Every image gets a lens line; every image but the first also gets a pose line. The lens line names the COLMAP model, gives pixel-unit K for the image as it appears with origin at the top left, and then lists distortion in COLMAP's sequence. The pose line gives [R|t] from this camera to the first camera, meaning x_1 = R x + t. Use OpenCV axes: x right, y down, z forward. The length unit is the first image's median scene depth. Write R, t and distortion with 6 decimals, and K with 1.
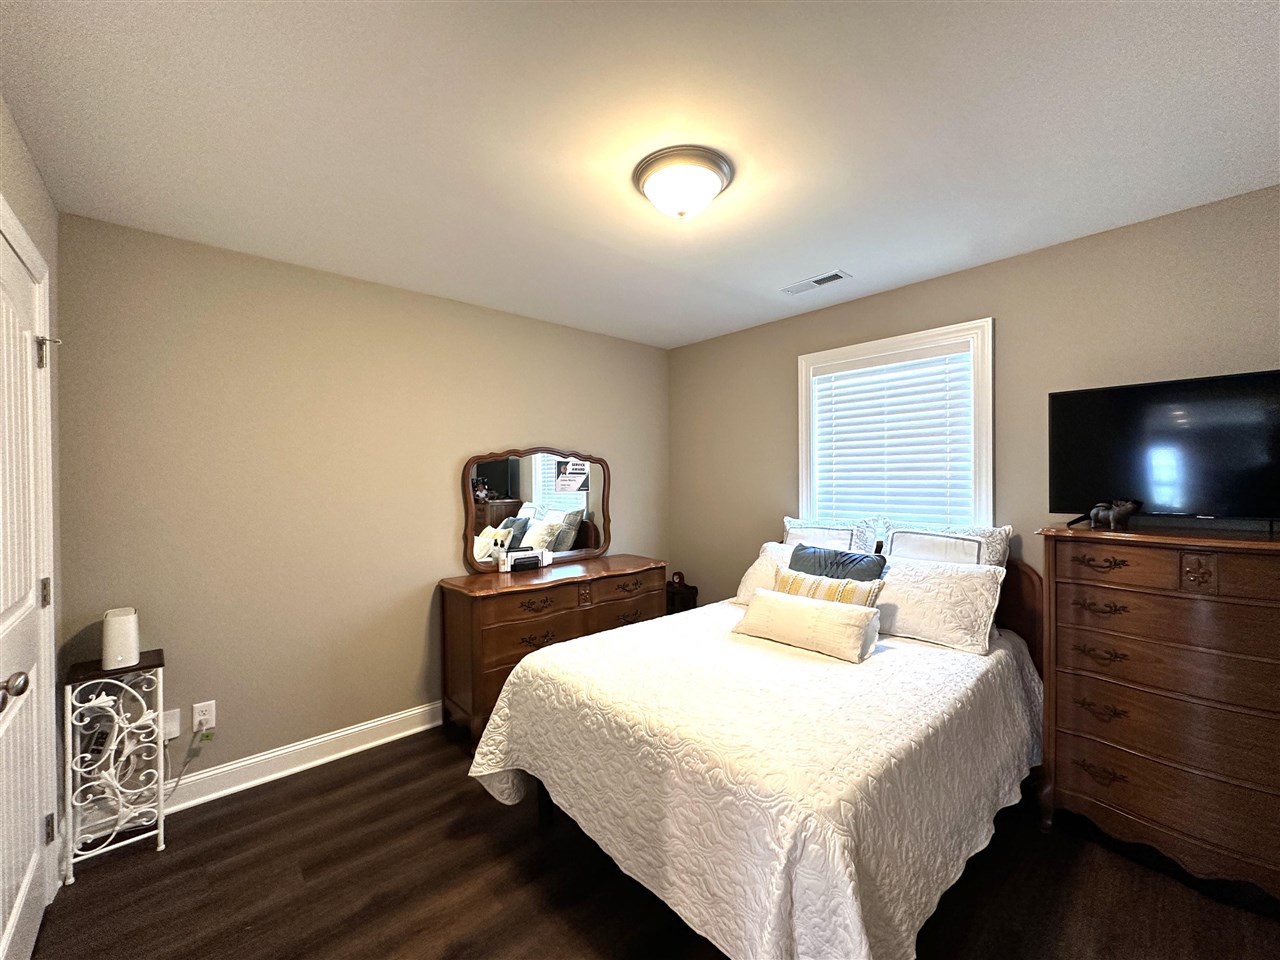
lens RADIAL K [[510.5, 0, 640.3], [0, 510.5, 480.5], [0, 0, 1]] dist [-0.002936, 0.000642]
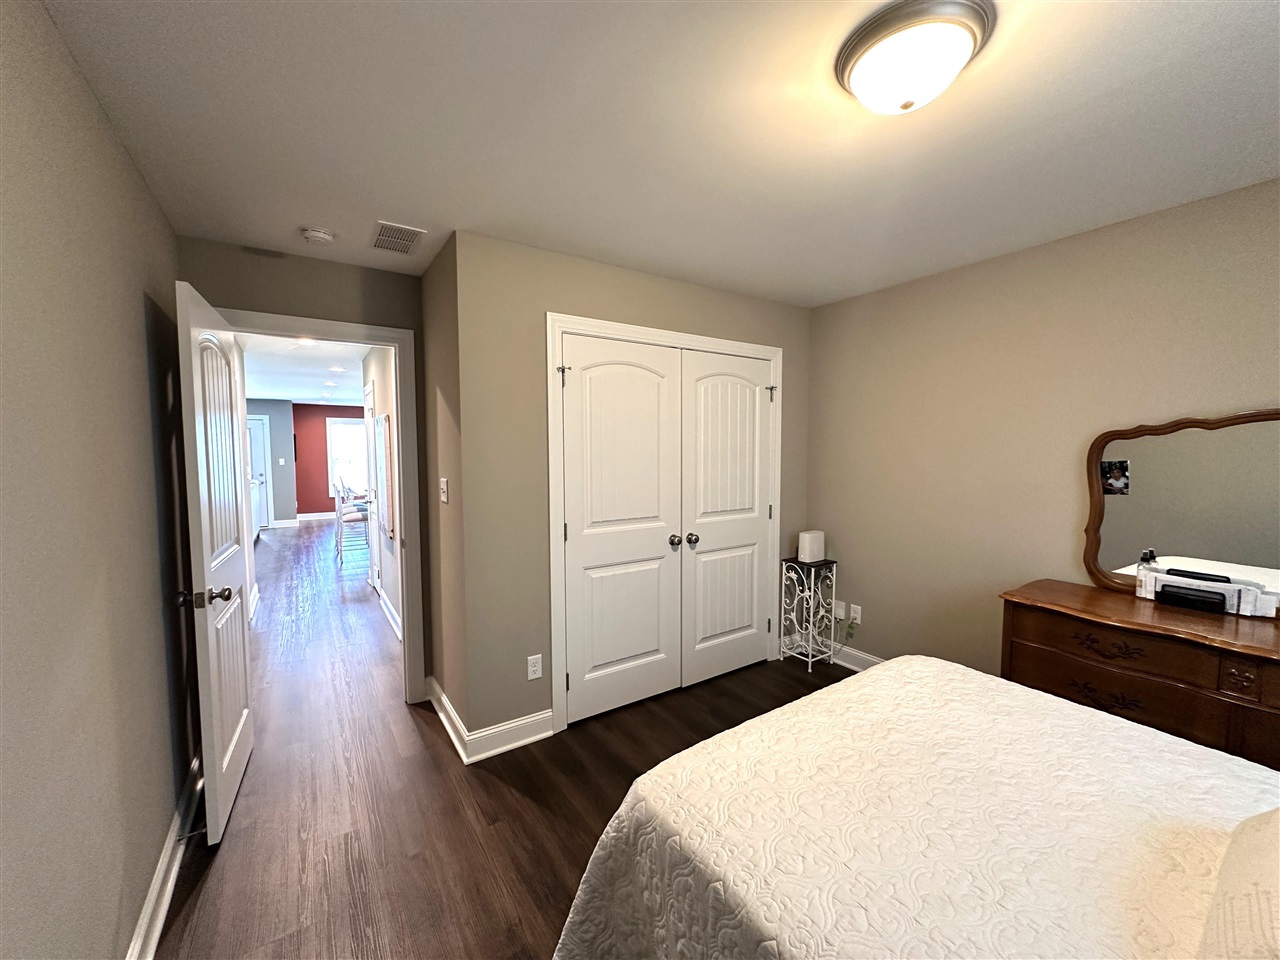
lens RADIAL K [[510.5, 0, 640.3], [0, 510.5, 480.5], [0, 0, 1]] dist [-0.002936, 0.000642]
pose [[-0.147737, 0.069921, -0.986552, 0.712511], [-0.003071, 0.997461, 0.071154, -0.037840], [0.989022, 0.013542, -0.147147, 0.601193]]
